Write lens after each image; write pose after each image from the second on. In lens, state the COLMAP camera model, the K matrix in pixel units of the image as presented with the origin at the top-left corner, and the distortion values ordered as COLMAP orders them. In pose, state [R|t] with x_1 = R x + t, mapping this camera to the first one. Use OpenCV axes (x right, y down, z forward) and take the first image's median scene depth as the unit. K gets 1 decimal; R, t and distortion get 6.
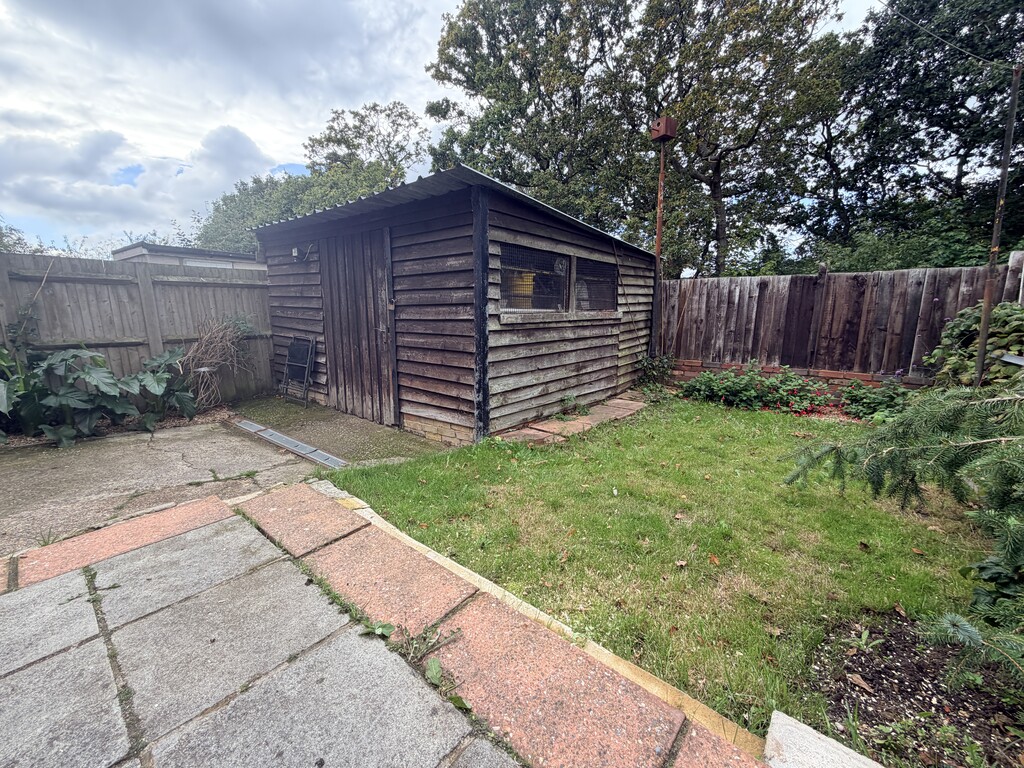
lens RADIAL K [[406.8, 0, 509.0], [0, 406.8, 382.8], [0, 0, 1]] dist [0.001028, -0.000218]
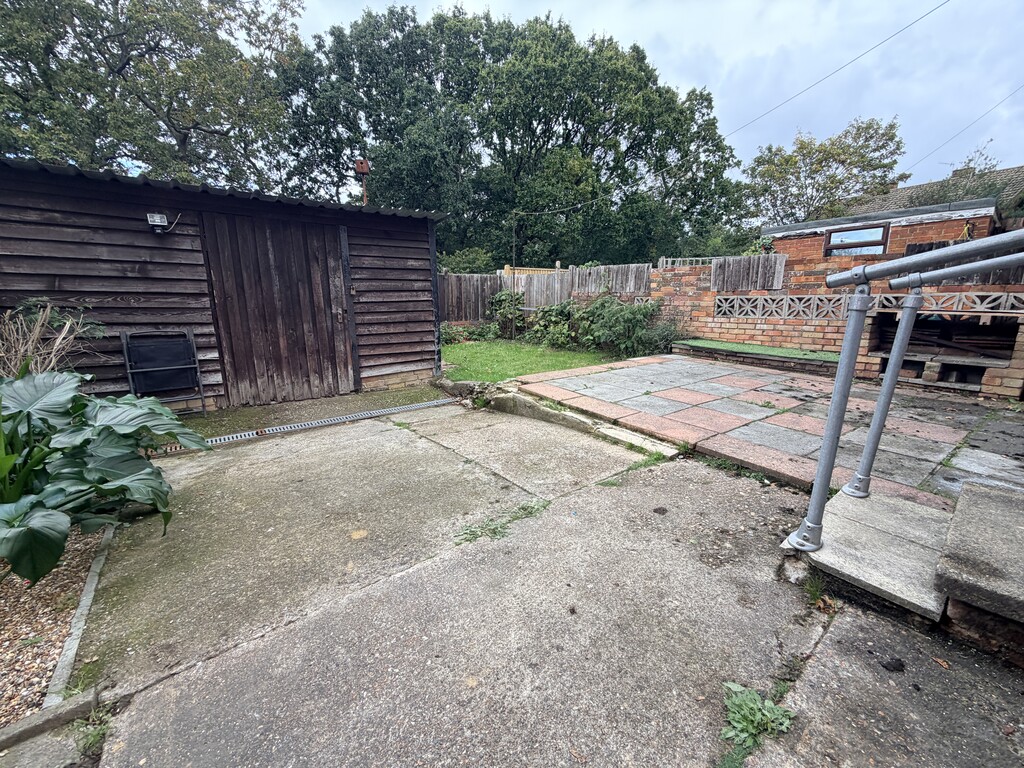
lens RADIAL K [[406.8, 0, 509.0], [0, 406.8, 382.8], [0, 0, 1]] dist [0.001028, -0.000218]
pose [[0.260457, -0.216117, 0.940986, -1.144481], [0.167972, 0.969905, 0.176266, -0.048432], [-0.950762, 0.112149, 0.288920, 0.189023]]
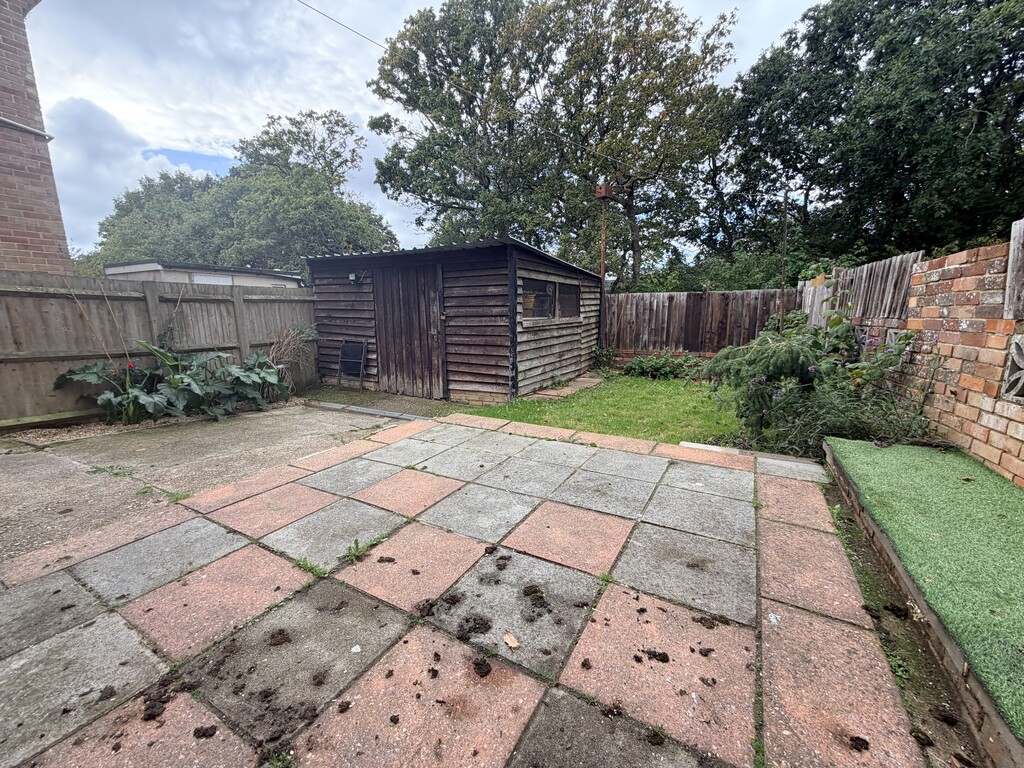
lens RADIAL K [[406.8, 0, 509.0], [0, 406.8, 382.8], [0, 0, 1]] dist [0.001028, -0.000218]
pose [[0.983955, -0.042679, 0.173236, -0.264752], [0.043061, 0.999071, 0.001555, 0.050000], [-0.173142, 0.005930, 0.984879, -0.418178]]
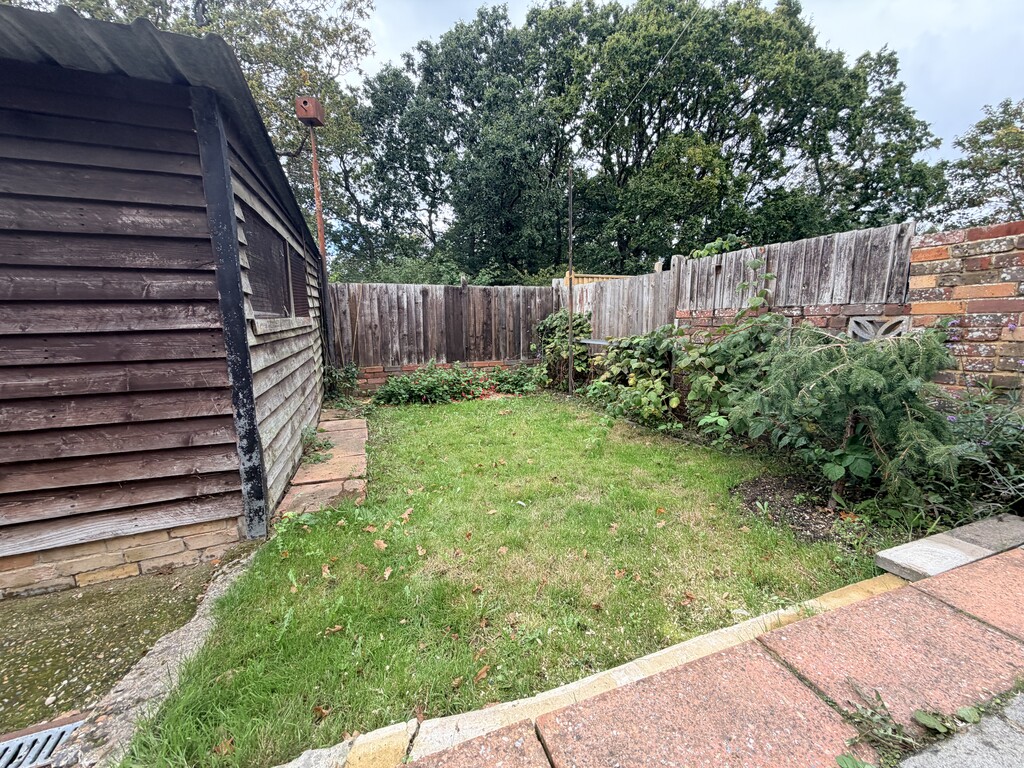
lens RADIAL K [[406.8, 0, 509.0], [0, 406.8, 382.8], [0, 0, 1]] dist [0.001028, -0.000218]
pose [[0.506912, -0.144271, 0.849839, -0.265004], [0.162273, 0.984239, 0.070294, -0.039665], [-0.846586, 0.102274, 0.522334, 0.262360]]
